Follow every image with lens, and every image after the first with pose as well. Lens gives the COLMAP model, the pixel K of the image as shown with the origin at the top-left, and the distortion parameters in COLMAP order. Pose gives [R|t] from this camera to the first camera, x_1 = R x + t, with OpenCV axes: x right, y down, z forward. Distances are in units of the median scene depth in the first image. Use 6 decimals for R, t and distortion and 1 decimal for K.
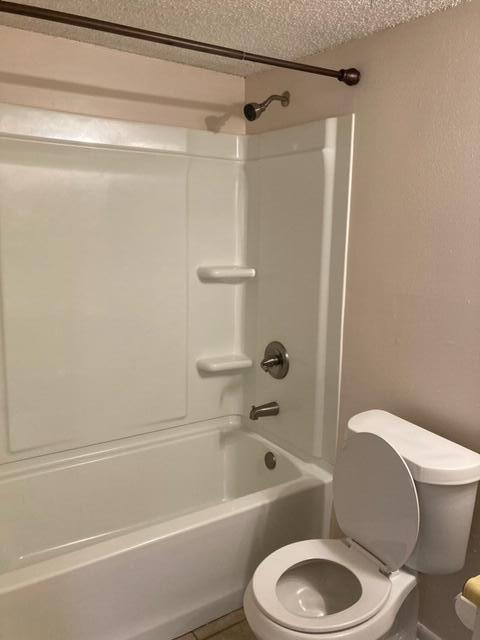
lens RADIAL K [[536.4, 0, 240.0], [0, 536.4, 320.0], [0, 0, 1]] dist [0.005622, -0.011847]
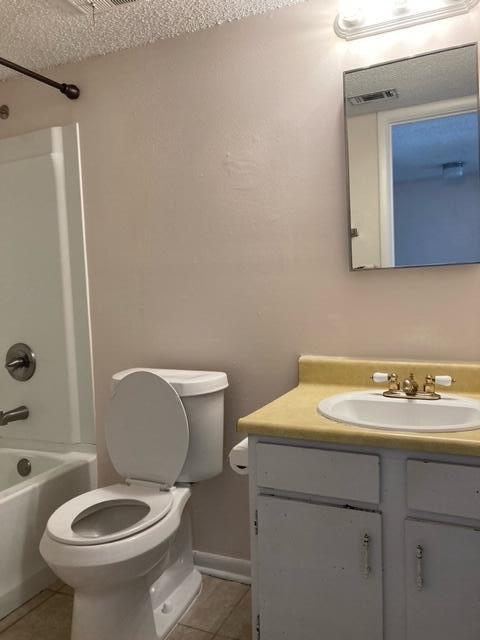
lens RADIAL K [[536.4, 0, 240.0], [0, 536.4, 320.0], [0, 0, 1]] dist [0.005622, -0.011847]
pose [[0.847707, -0.083097, 0.523916, -0.127601], [0.150368, 0.984786, -0.087103, 0.180052], [-0.508707, 0.152618, 0.847305, -0.087785]]
